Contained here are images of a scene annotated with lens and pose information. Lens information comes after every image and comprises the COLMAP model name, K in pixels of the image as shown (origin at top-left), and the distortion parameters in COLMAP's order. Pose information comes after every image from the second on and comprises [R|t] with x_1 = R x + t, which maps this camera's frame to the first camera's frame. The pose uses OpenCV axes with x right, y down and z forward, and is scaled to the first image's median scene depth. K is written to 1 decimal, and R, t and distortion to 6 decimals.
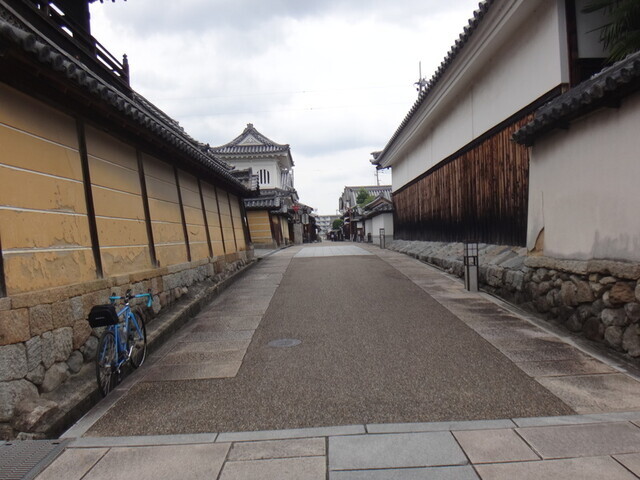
lens RADIAL K [[538.2, 0, 320.0], [0, 538.2, 240.0], [0, 0, 1]] dist [-0.053022, -0.002812]
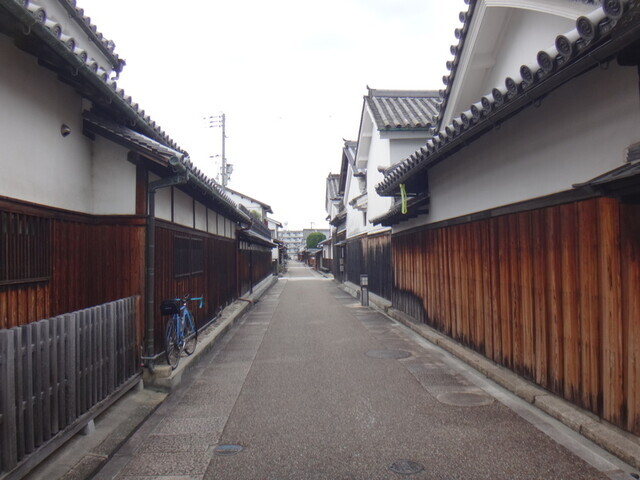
lens RADIAL K [[538.2, 0, 318.5], [0, 538.2, 241.6], [0, 0, 1]] dist [-0.053022, -0.002812]
pose [[0.998729, -0.011645, 0.049040, 0.004386], [0.013045, 0.999514, -0.028326, -0.007171], [-0.048686, 0.028930, 0.998395, 0.282600]]
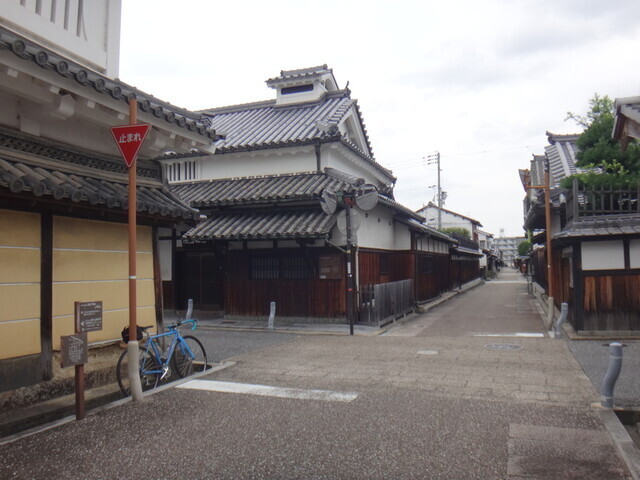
lens RADIAL K [[538.2, 0, 319.0], [0, 538.2, 243.1], [0, 0, 1]] dist [-0.053022, -0.002812]
pose [[0.940458, -0.029793, -0.338601, 0.011751], [0.015287, 0.998851, -0.045426, -0.007105], [0.339565, 0.037545, 0.939833, 0.218896]]
